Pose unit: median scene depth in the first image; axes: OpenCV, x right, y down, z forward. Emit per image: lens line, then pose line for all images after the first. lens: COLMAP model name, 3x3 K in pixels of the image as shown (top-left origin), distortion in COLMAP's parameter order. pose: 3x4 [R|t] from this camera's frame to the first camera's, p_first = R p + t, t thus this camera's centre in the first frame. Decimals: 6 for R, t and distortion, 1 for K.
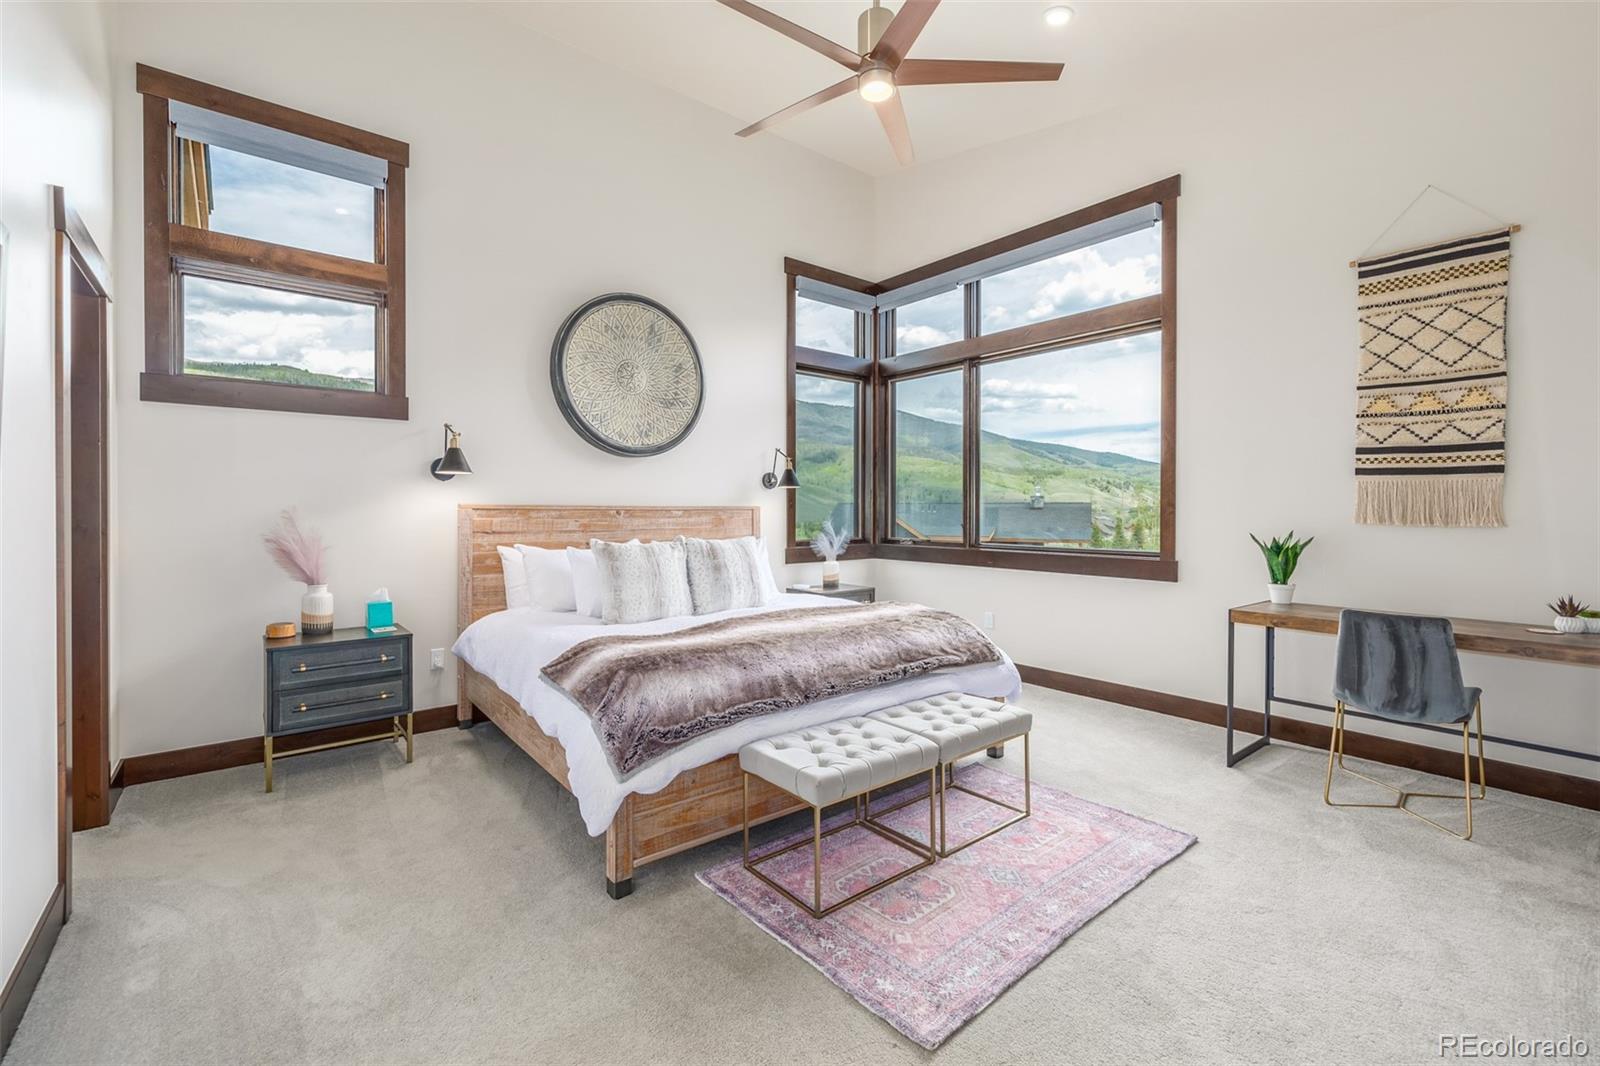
lens RADIAL K [[682.3, 0, 801.8], [0, 682.3, 519.0], [0, 0, 1]] dist [0.003047, -0.000315]
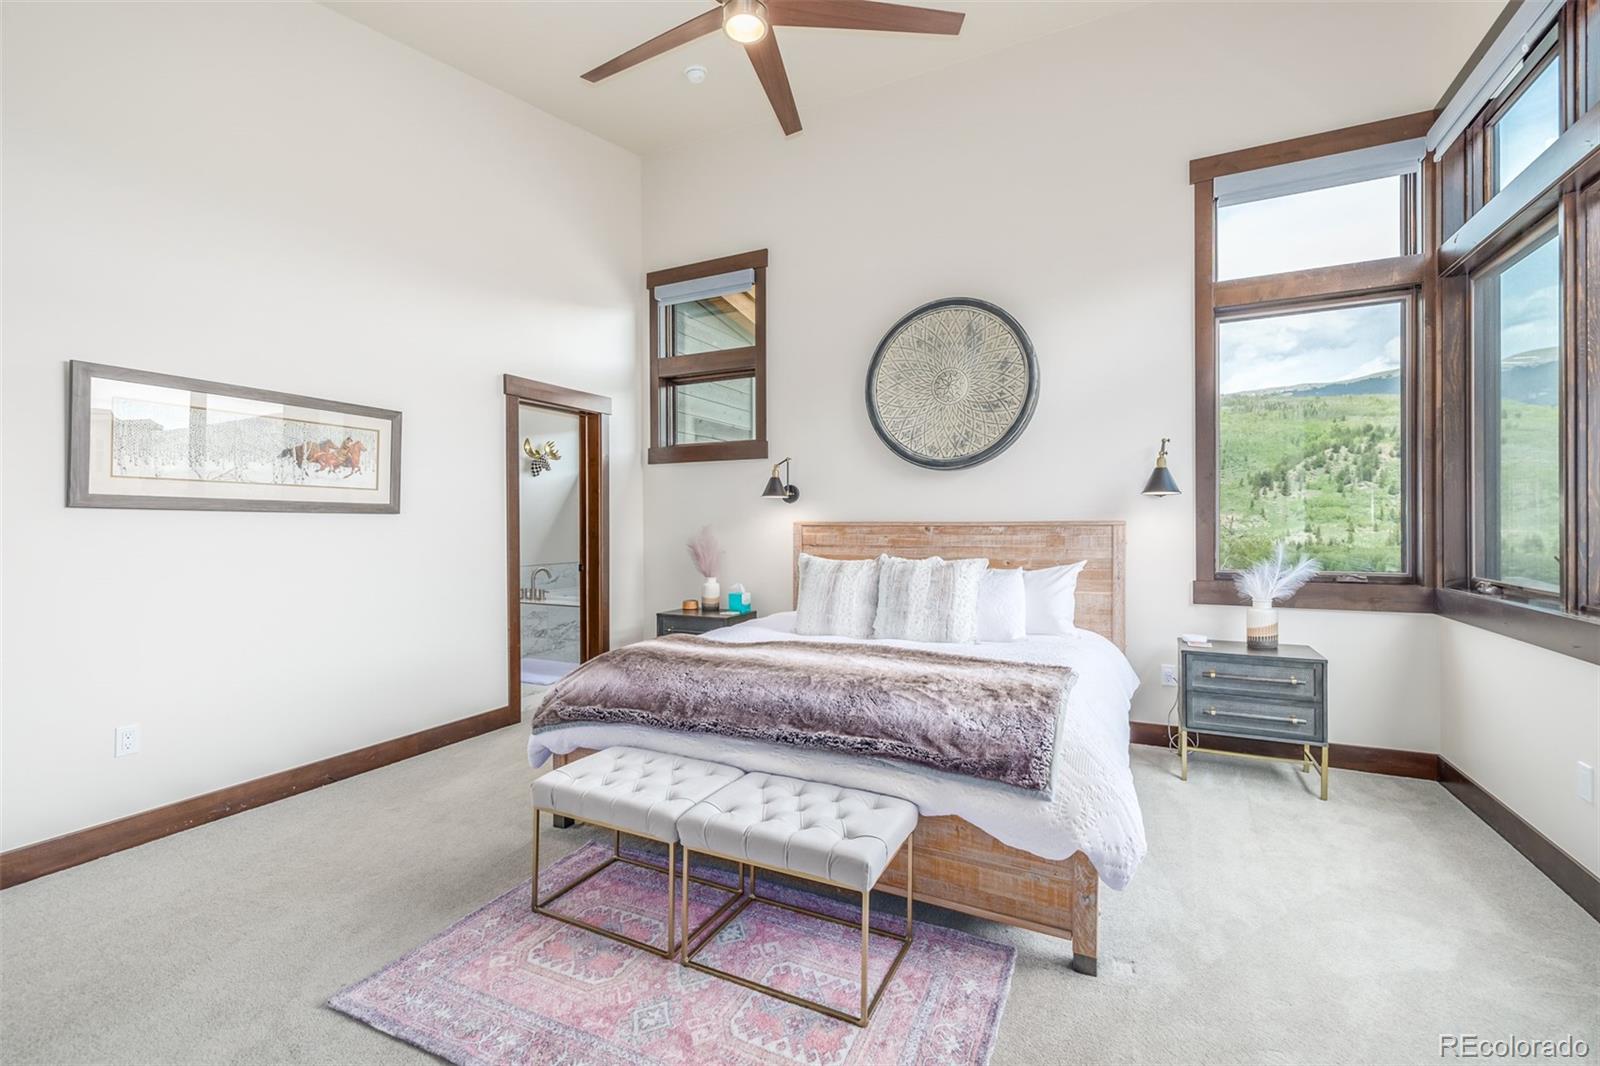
lens RADIAL K [[682.3, 0, 803.4], [0, 682.3, 528.4], [0, 0, 1]] dist [0.003047, -0.000315]
pose [[0.416848, 0.003109, -0.908971, 0.551895], [-0.010521, 0.999944, -0.001405, -0.006833], [0.908915, 0.010149, 0.416857, 0.441005]]
